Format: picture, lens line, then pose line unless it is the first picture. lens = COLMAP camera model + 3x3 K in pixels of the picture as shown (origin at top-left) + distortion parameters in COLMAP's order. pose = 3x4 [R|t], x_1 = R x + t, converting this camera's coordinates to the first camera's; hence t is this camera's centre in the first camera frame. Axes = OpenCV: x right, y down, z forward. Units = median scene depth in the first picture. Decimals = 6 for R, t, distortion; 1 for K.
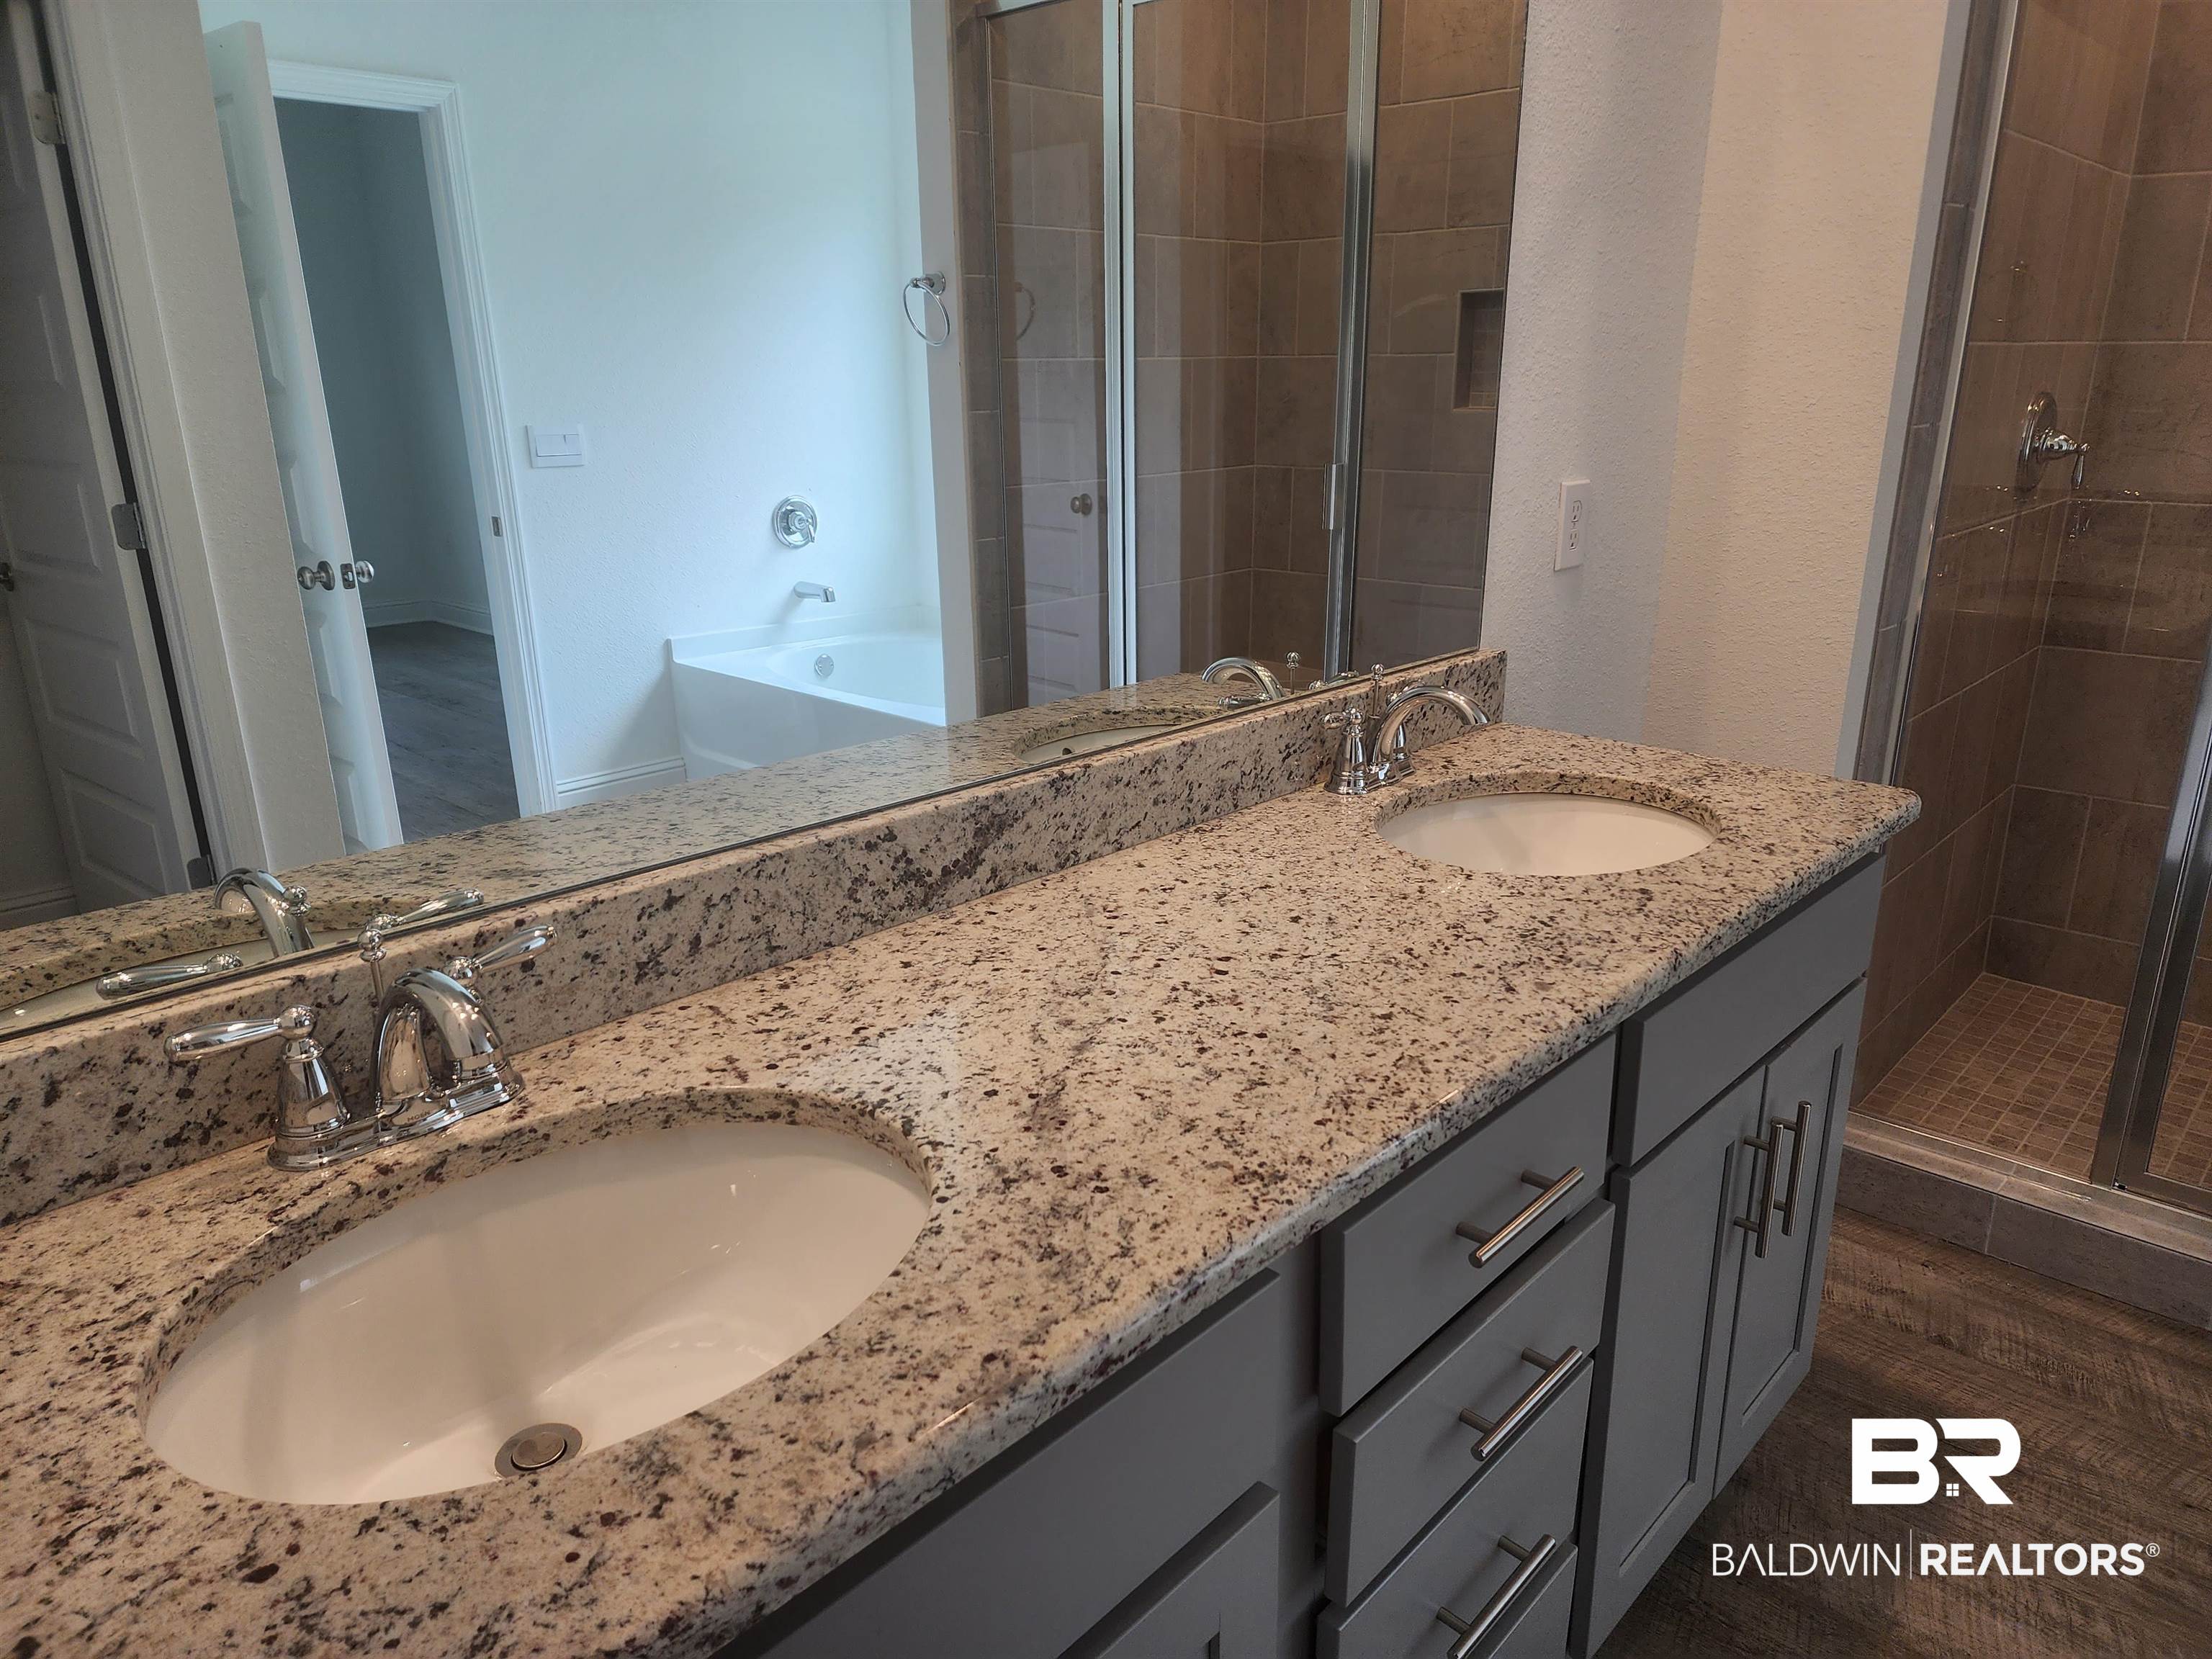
lens RADIAL K [[1431.1, 0, 1106.0], [0, 1431.1, 829.5], [0, 0, 1]] dist [0.104303, -0.101573]
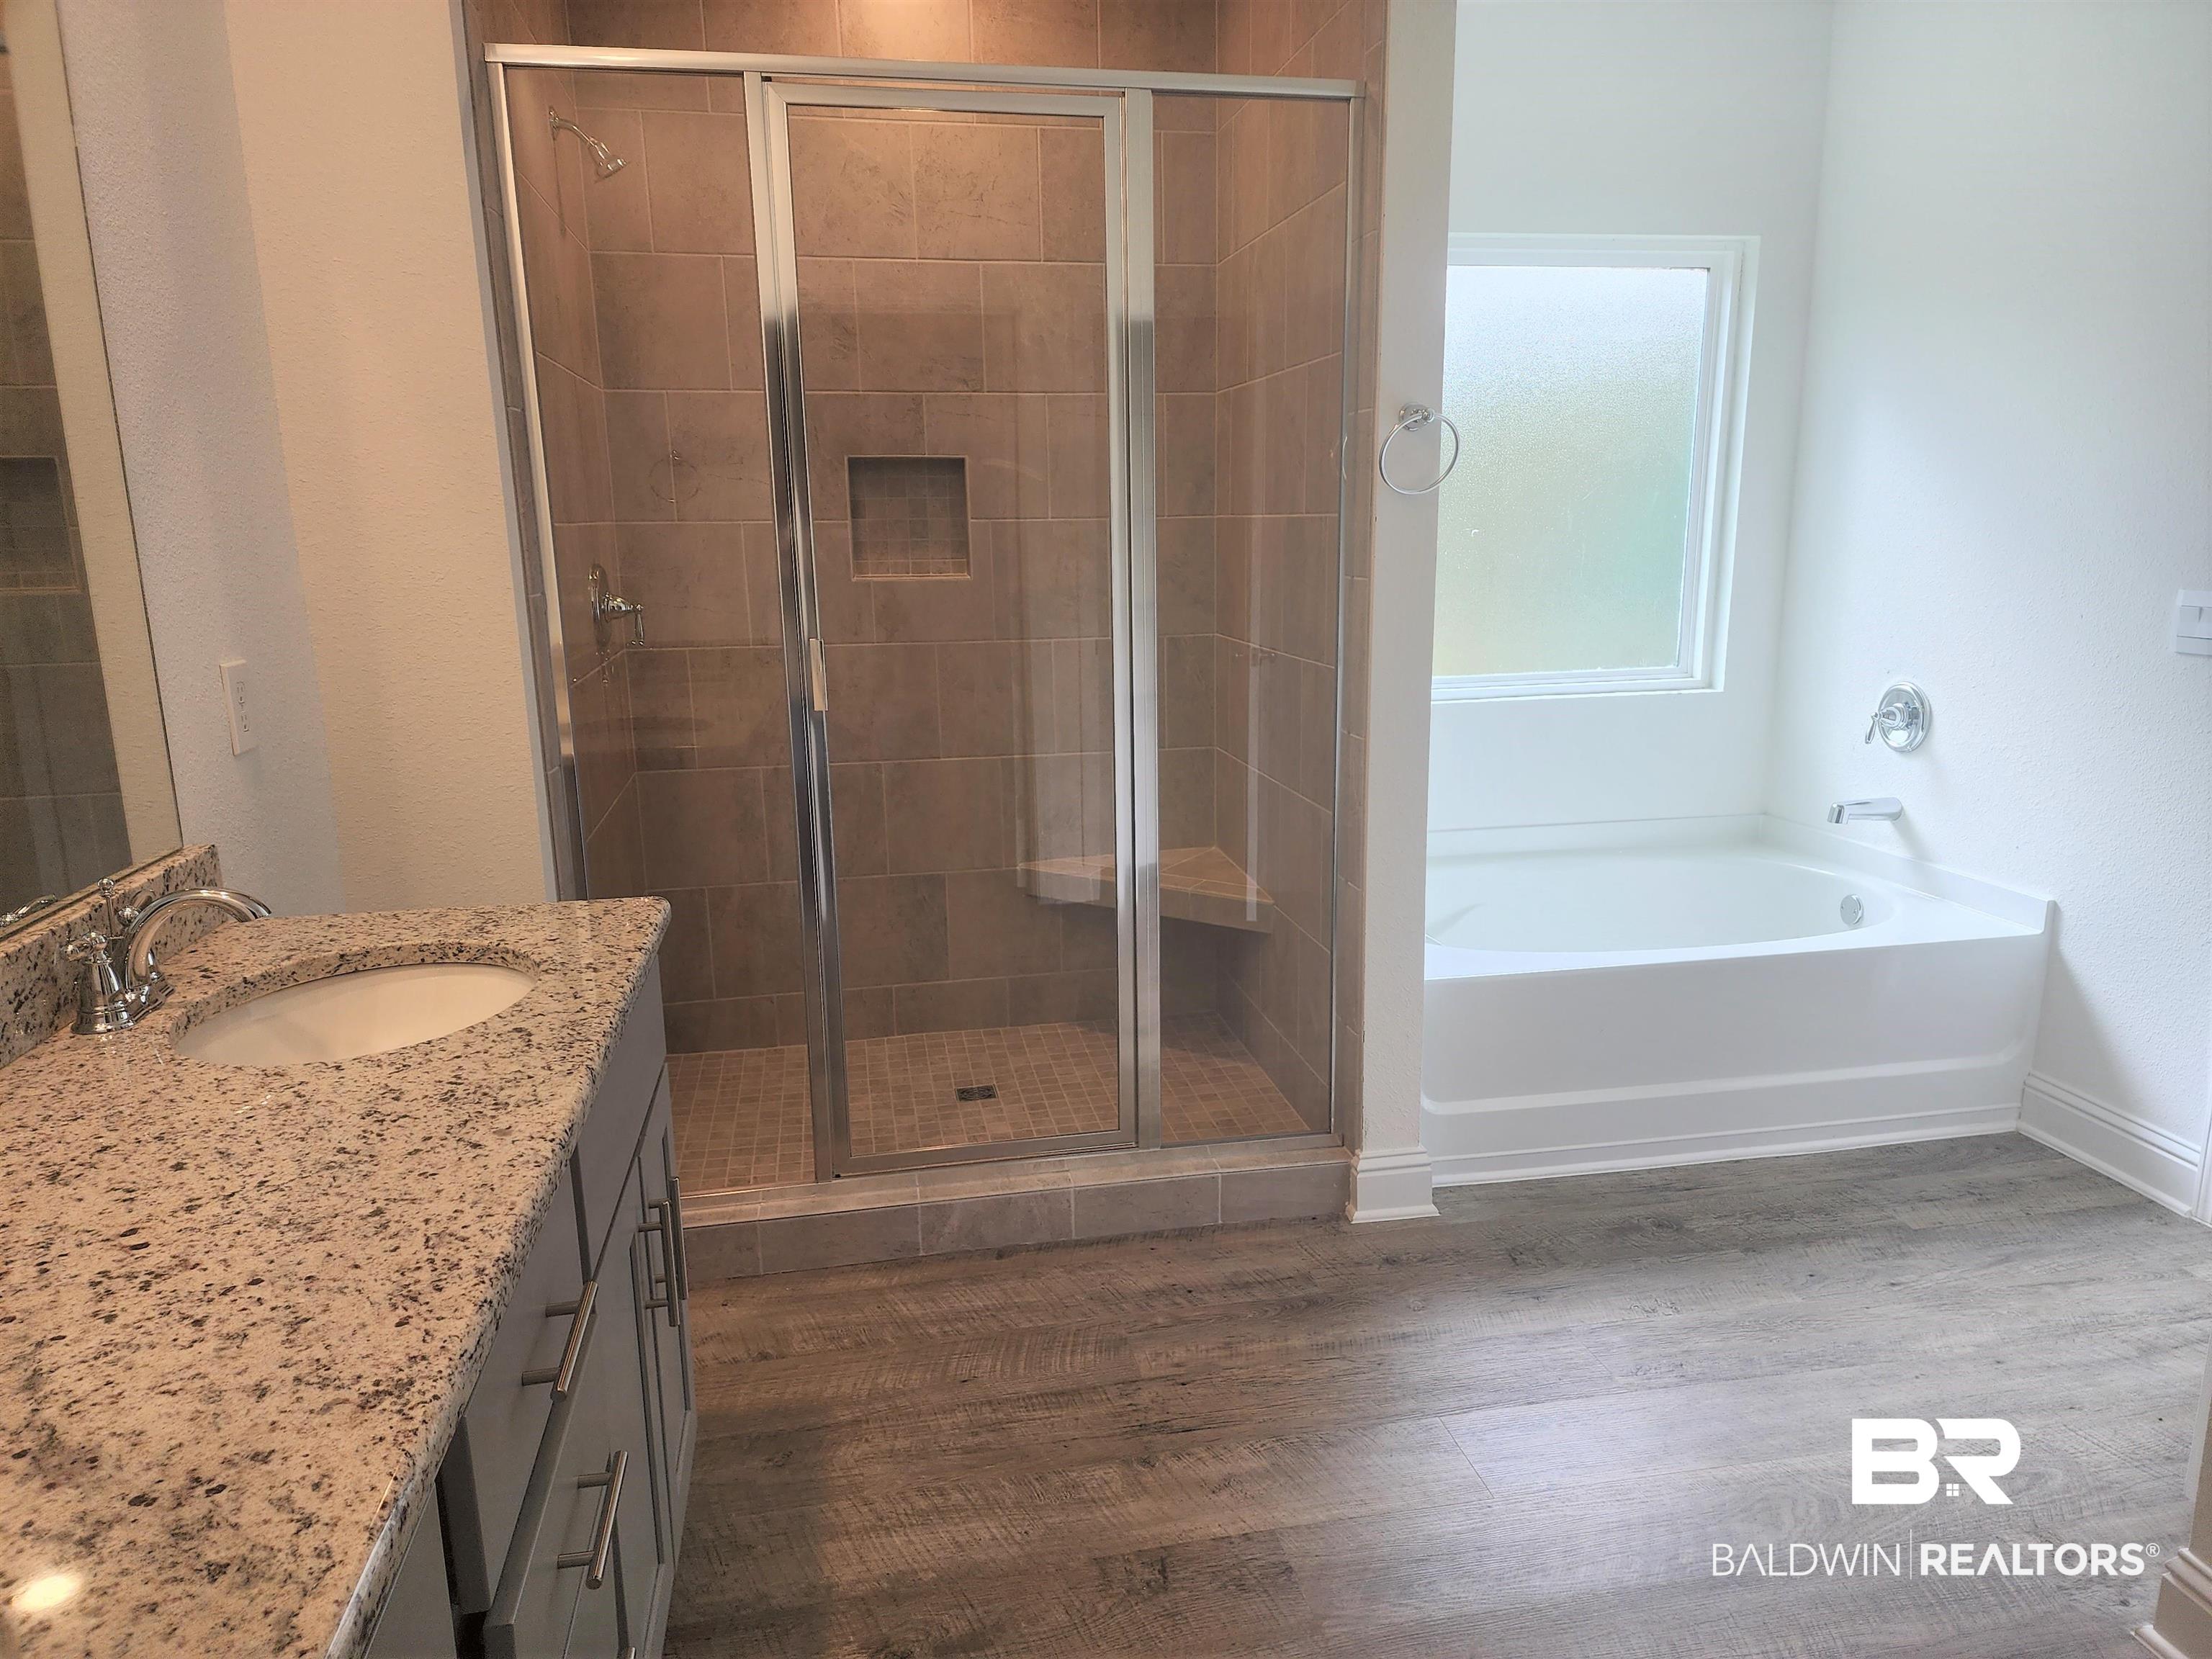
lens RADIAL K [[1431.1, 0, 1106.0], [0, 1431.1, 829.5], [0, 0, 1]] dist [0.104303, -0.101573]
pose [[0.604373, -0.166348, 0.779142, -0.201671], [0.250144, 0.968126, 0.012662, -0.005979], [-0.756413, 0.187245, 0.626720, -0.014270]]
